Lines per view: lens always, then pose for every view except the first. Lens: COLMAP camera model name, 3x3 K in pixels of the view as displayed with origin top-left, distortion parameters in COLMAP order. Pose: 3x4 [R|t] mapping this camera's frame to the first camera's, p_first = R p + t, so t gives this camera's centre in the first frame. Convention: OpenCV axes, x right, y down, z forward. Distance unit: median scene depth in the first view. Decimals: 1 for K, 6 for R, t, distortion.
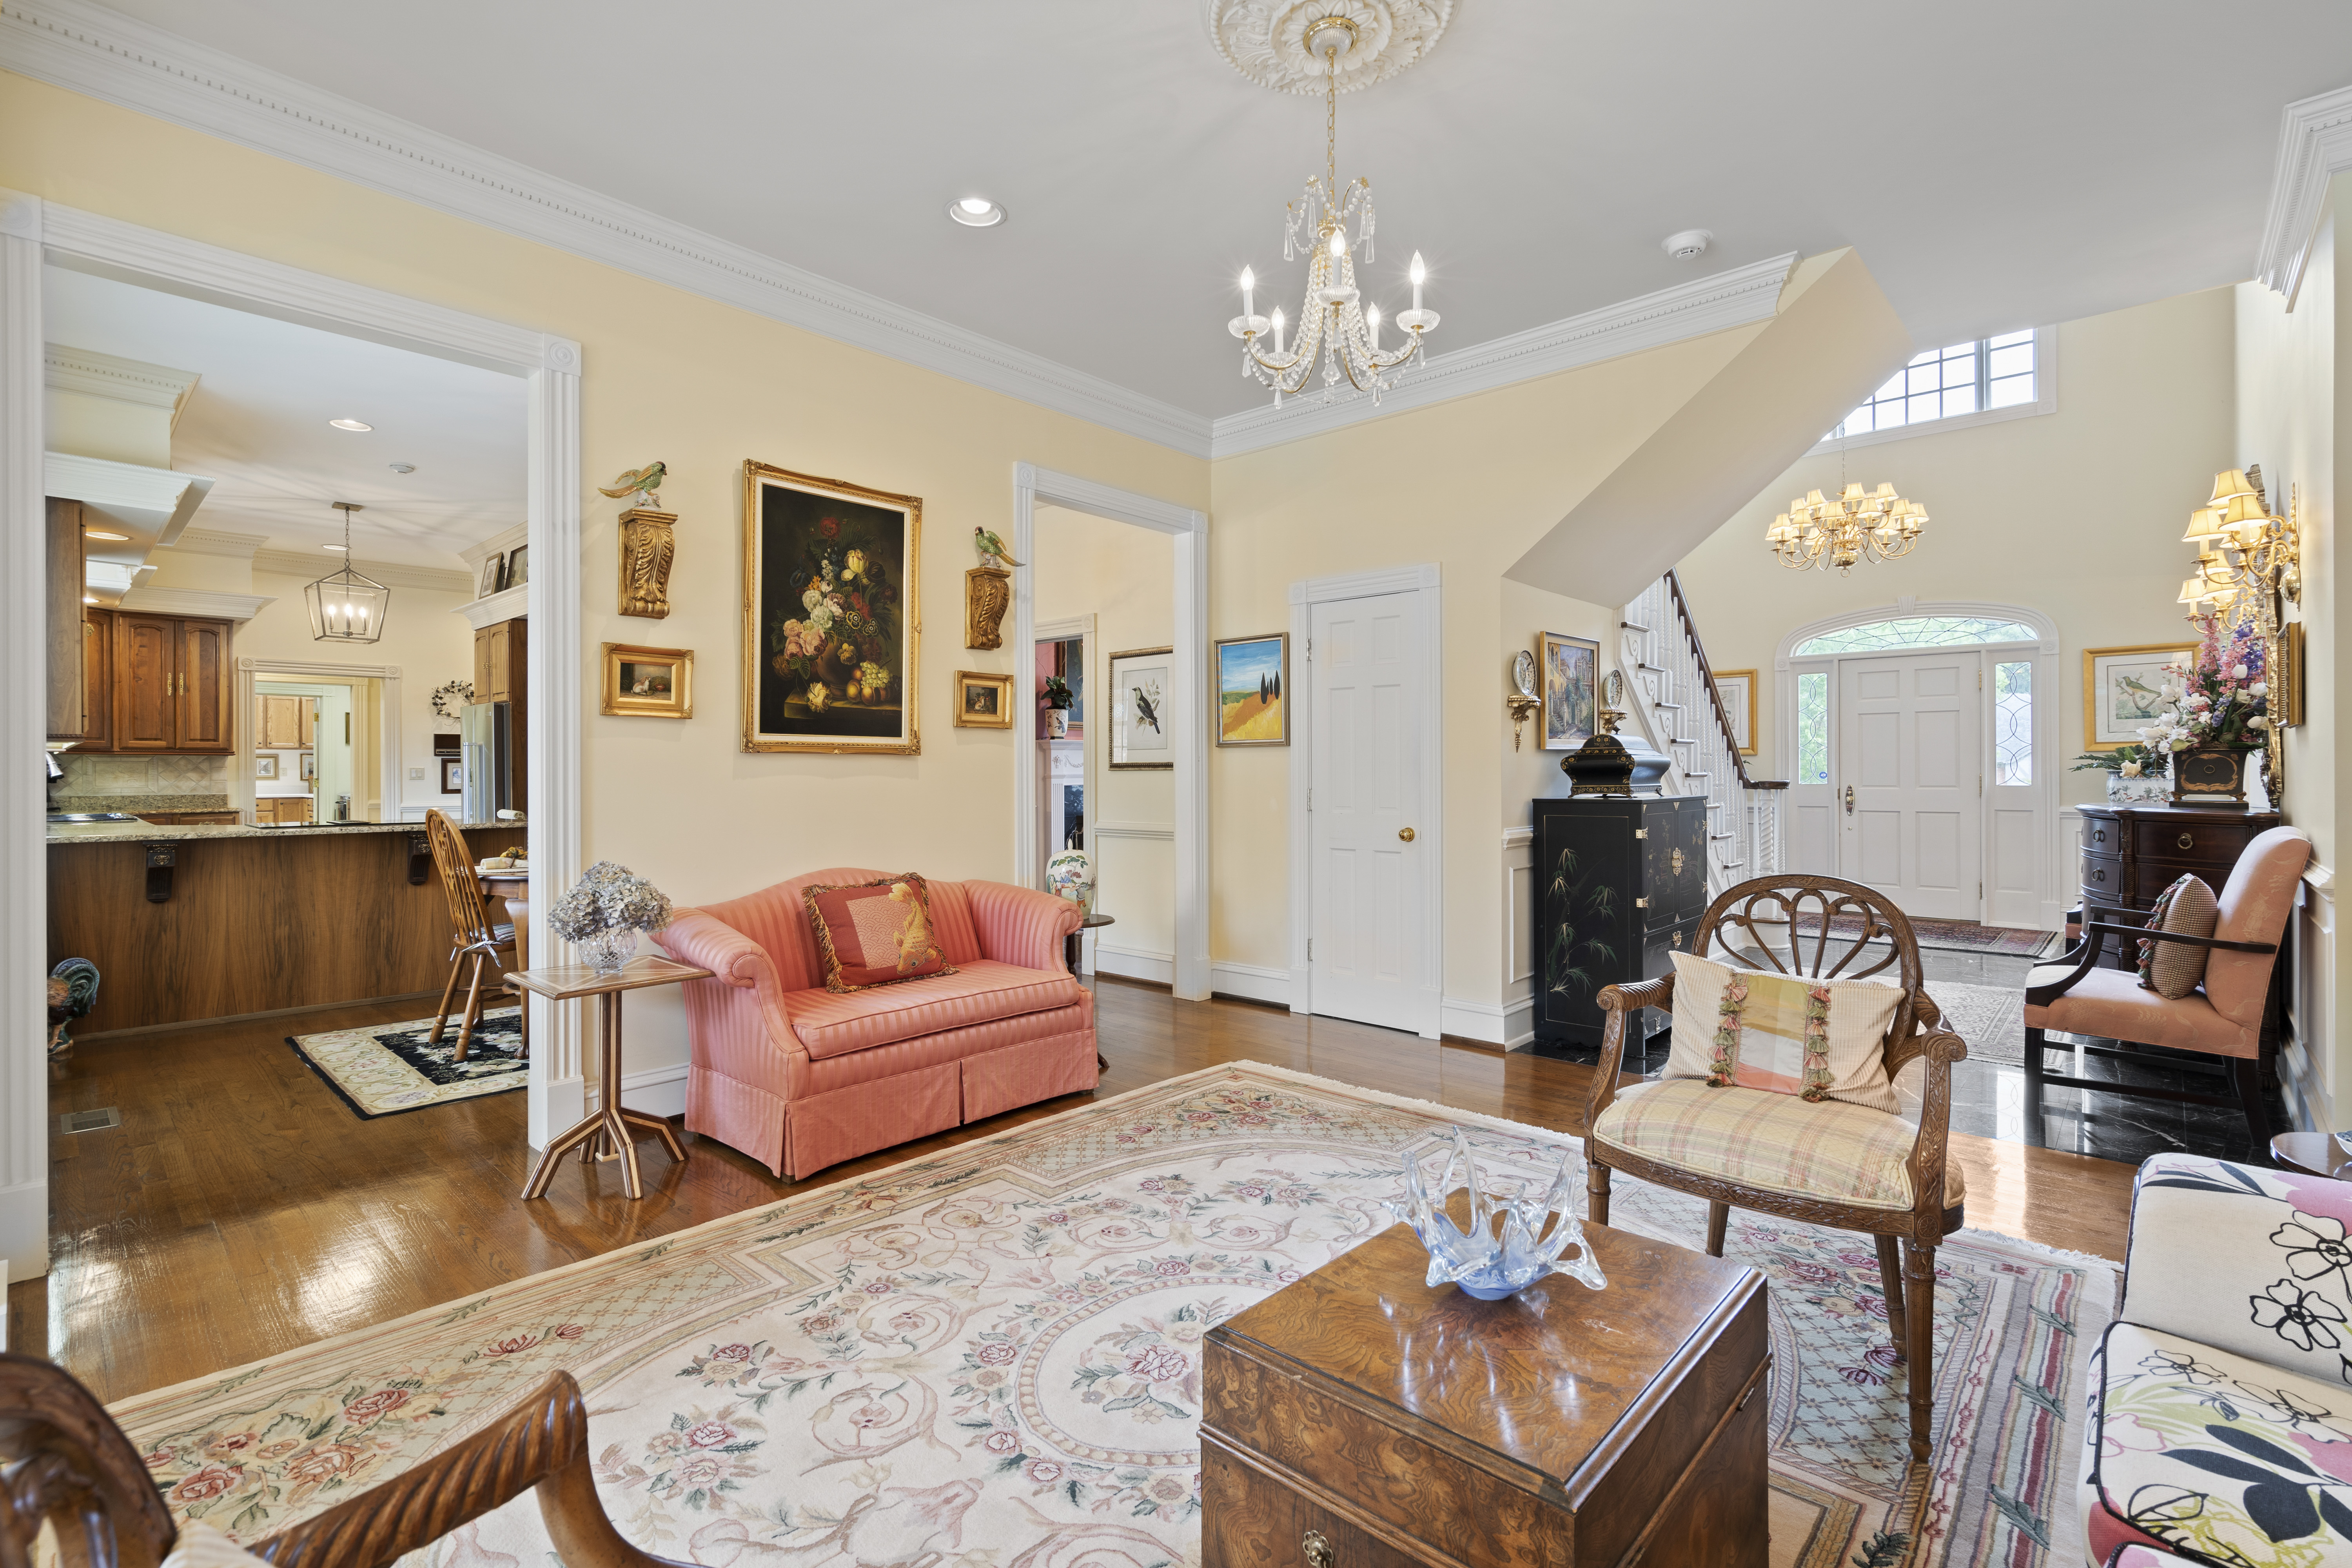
lens RADIAL K [[1075.6, 0, 1178.5], [0, 1075.6, 773.4], [0, 0, 1]] dist [-0.000635, 0.001200]
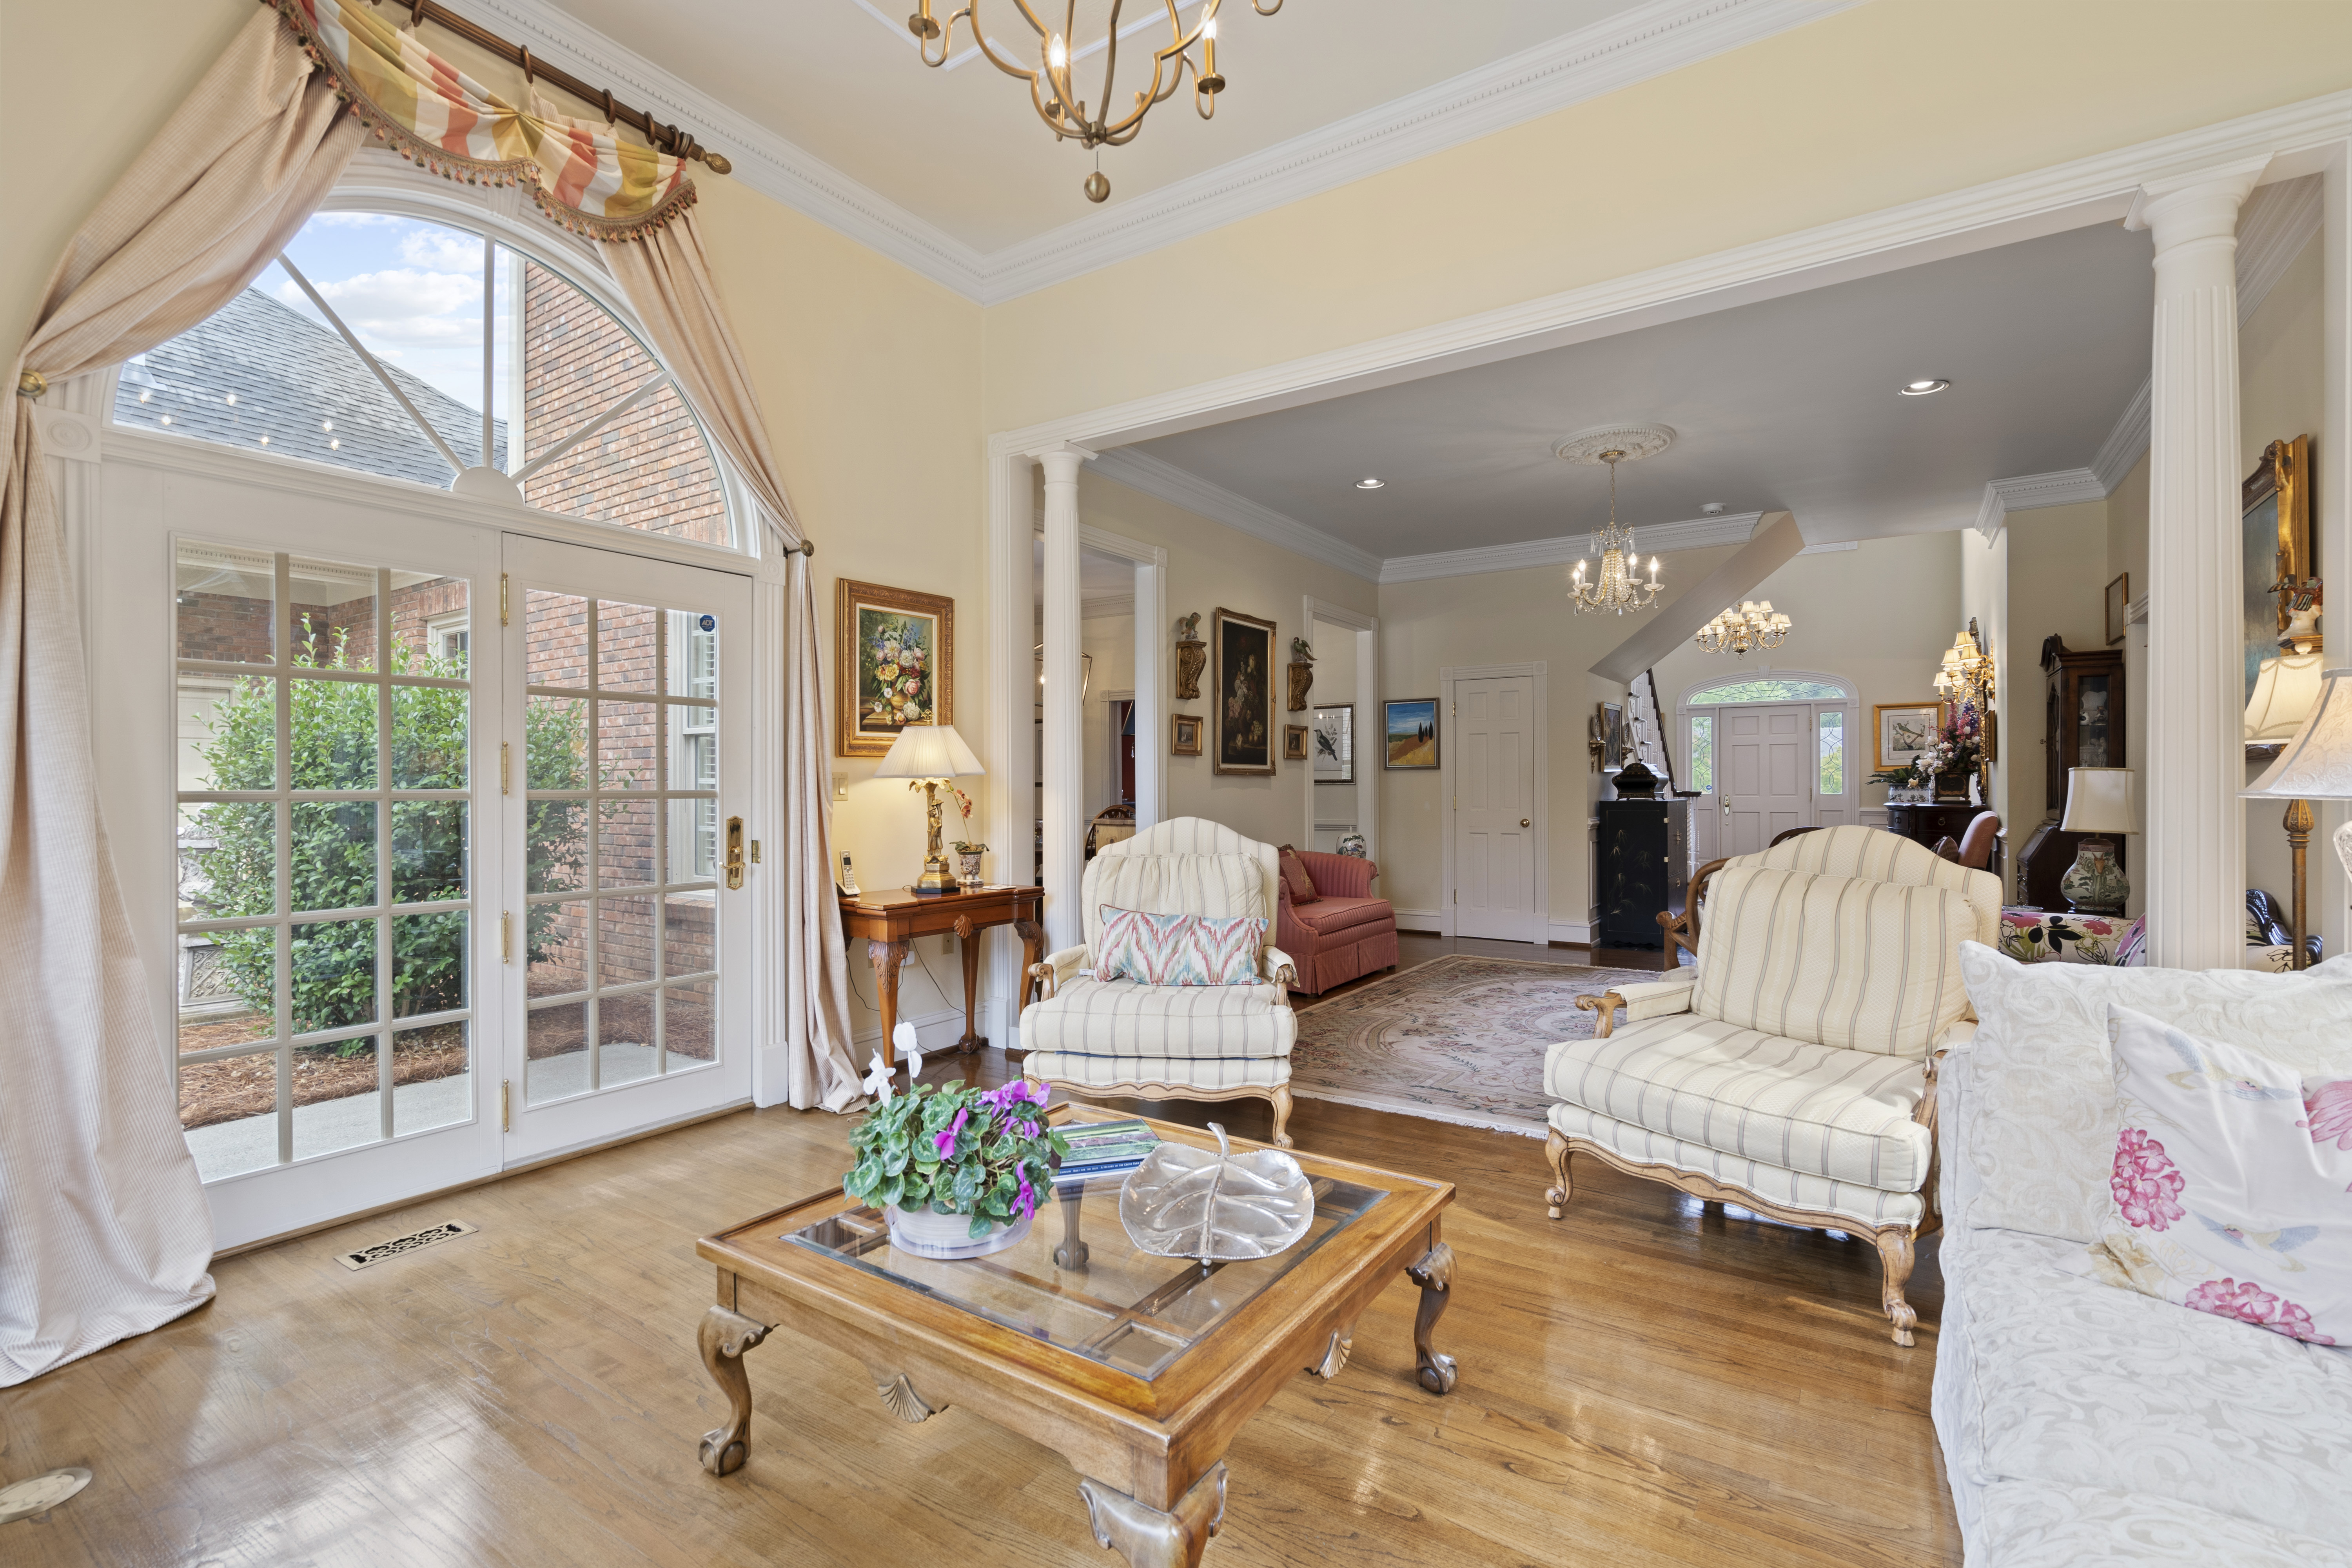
lens RADIAL K [[1075.6, 0, 1172.8], [0, 1075.6, 787.5], [0, 0, 1]] dist [-0.000635, 0.001200]
pose [[0.989103, -0.001893, 0.147216, -0.606281], [0.002088, 0.999997, -0.001173, 0.002999], [-0.147213, 0.001467, 0.989104, -0.597814]]
